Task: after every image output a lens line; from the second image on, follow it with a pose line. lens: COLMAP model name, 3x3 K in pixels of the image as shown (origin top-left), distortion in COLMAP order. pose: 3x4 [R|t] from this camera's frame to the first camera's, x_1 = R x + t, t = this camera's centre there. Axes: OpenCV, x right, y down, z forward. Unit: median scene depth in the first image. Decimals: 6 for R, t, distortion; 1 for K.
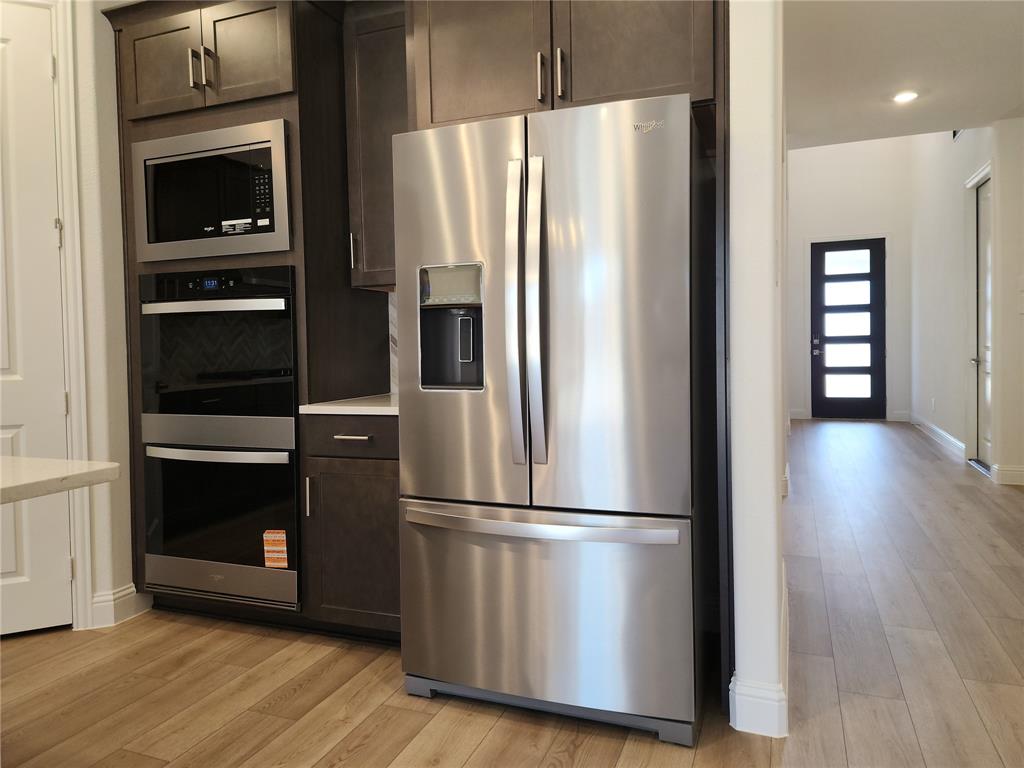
lens RADIAL K [[687.5, 0, 515.2], [0, 687.5, 366.5], [0, 0, 1]] dist [0.053933, -0.033001]
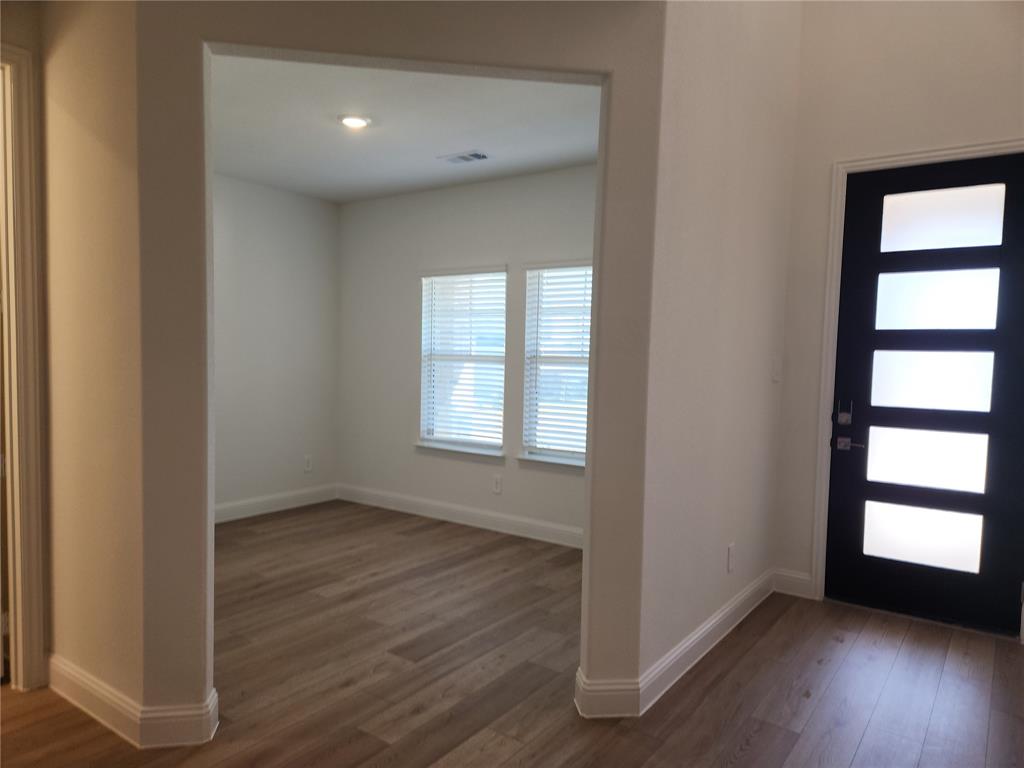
lens RADIAL K [[687.5, 0, 512.2], [0, 687.5, 393.4], [0, 0, 1]] dist [0.053933, -0.033001]
pose [[0.968031, 0.057084, -0.244249, 0.438101], [-0.046921, 0.997781, 0.047232, -0.077275], [0.246404, -0.034262, 0.968562, 0.709946]]
